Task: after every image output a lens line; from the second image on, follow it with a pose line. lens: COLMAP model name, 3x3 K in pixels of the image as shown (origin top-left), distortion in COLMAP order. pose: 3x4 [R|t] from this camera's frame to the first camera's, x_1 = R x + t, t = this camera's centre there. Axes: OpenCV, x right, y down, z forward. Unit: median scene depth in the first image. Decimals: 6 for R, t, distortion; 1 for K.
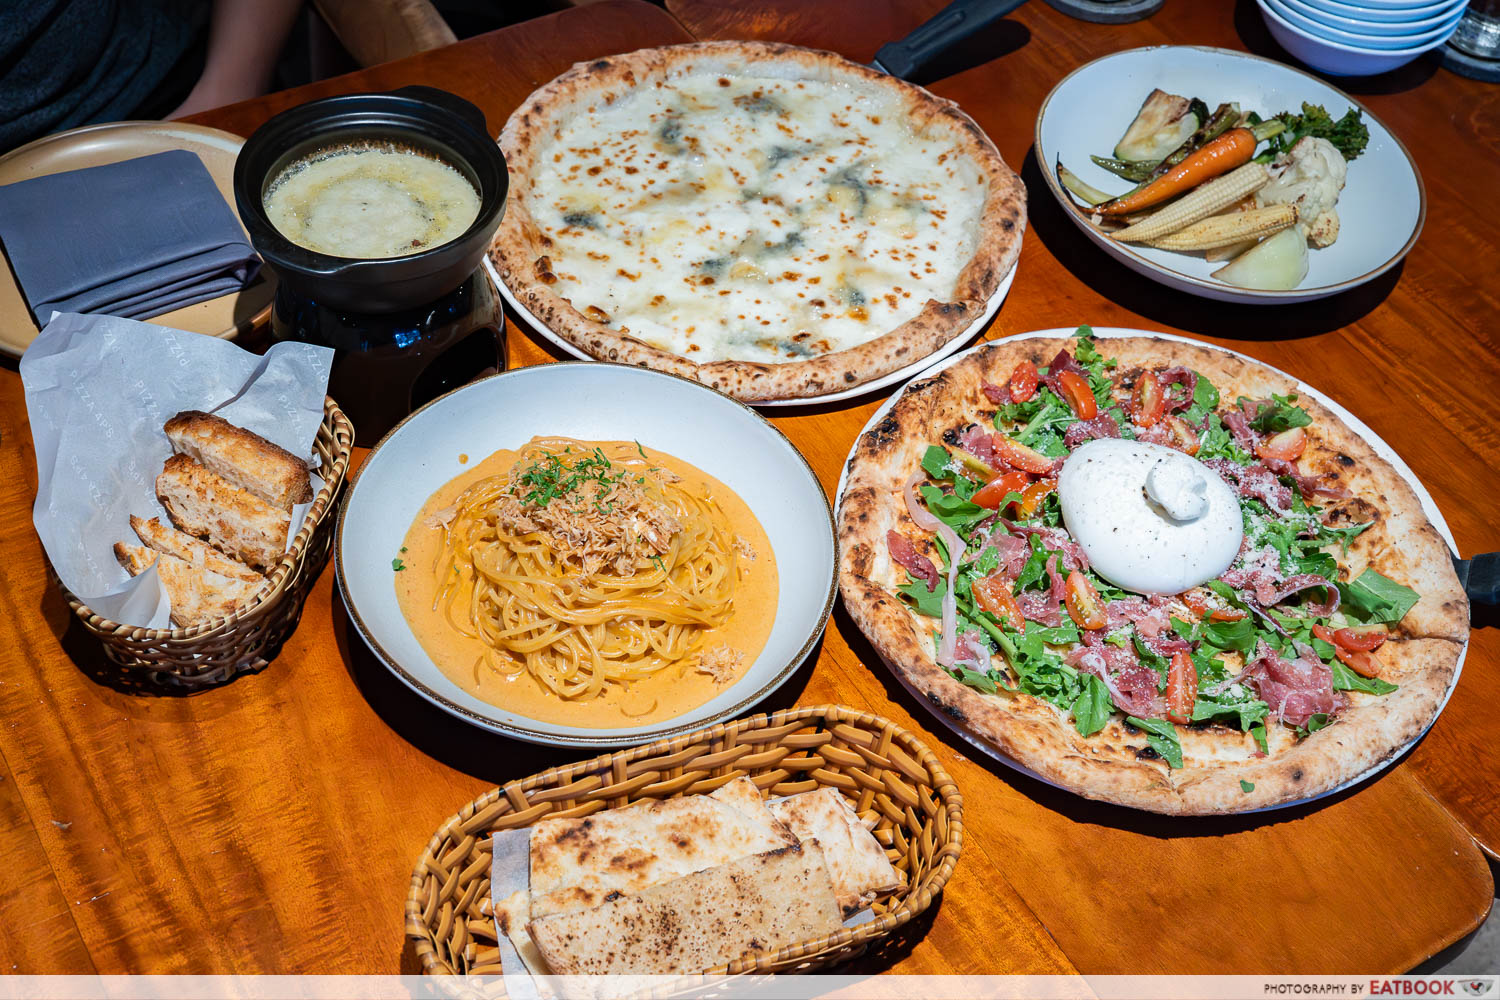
lens RADIAL K [[1911.8, 0, 750.0], [0, 1911.8, 500.0], [0, 0, 1]] dist [-0.018984, -0.018611]
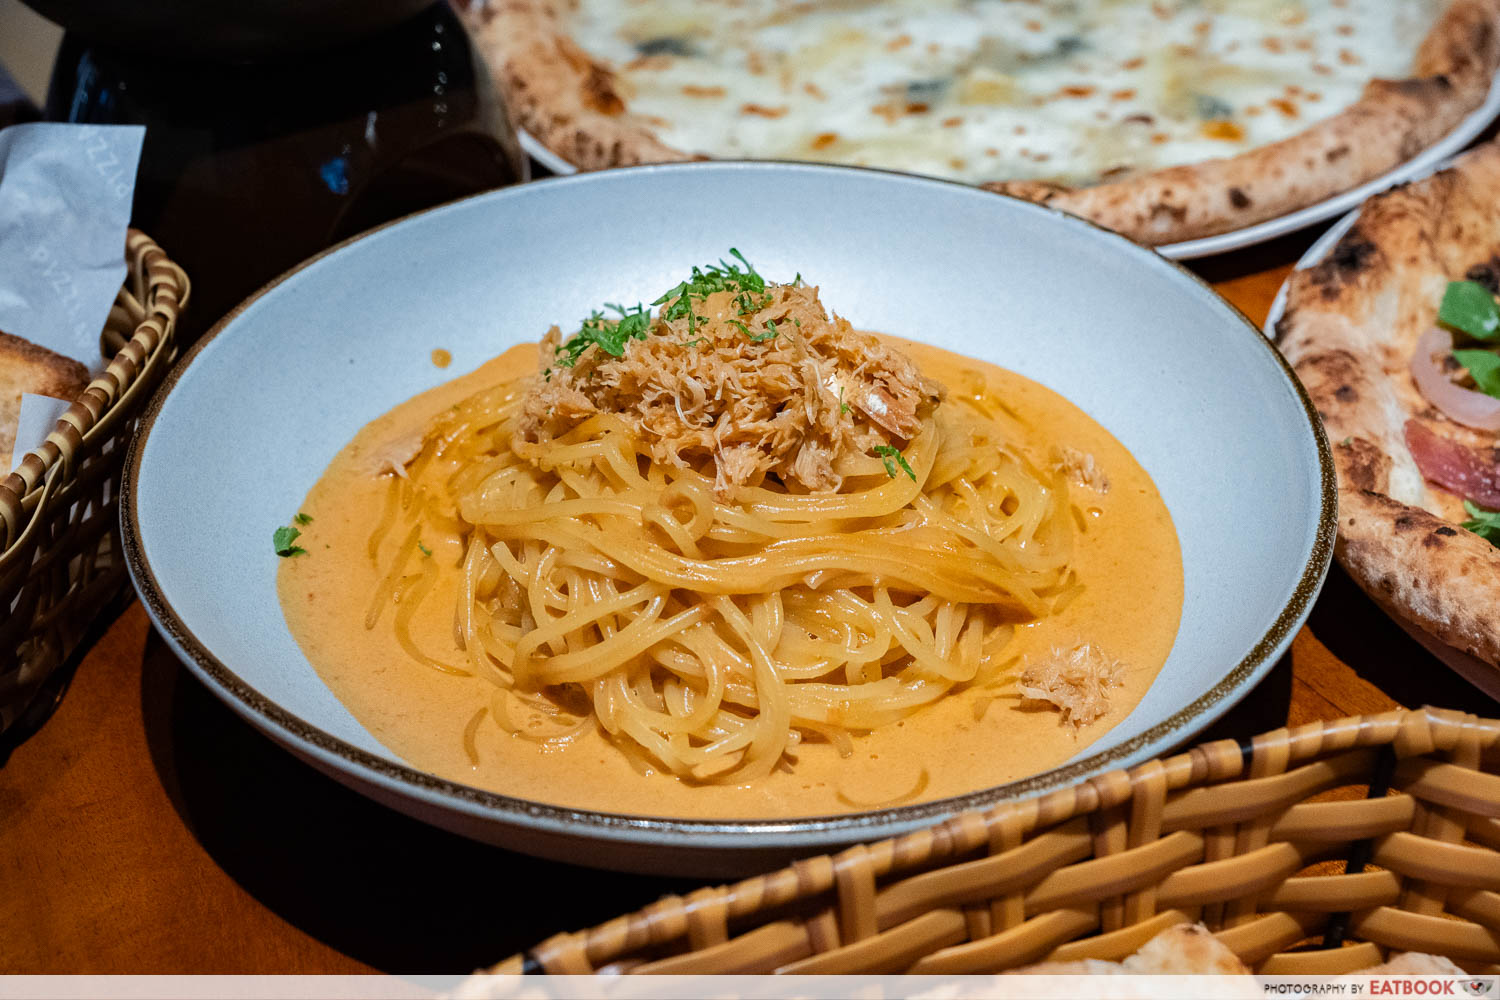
lens RADIAL K [[2164.7, 0, 752.4], [0, 2164.7, 562.3], [0, 0, 1]] dist [0.001007, 0.977001]
pose [[0.995626, -0.080470, -0.047468, -0.058238], [0.068727, 0.974997, -0.211325, 0.150919], [0.063287, 0.207138, 0.976263, 0.540030]]
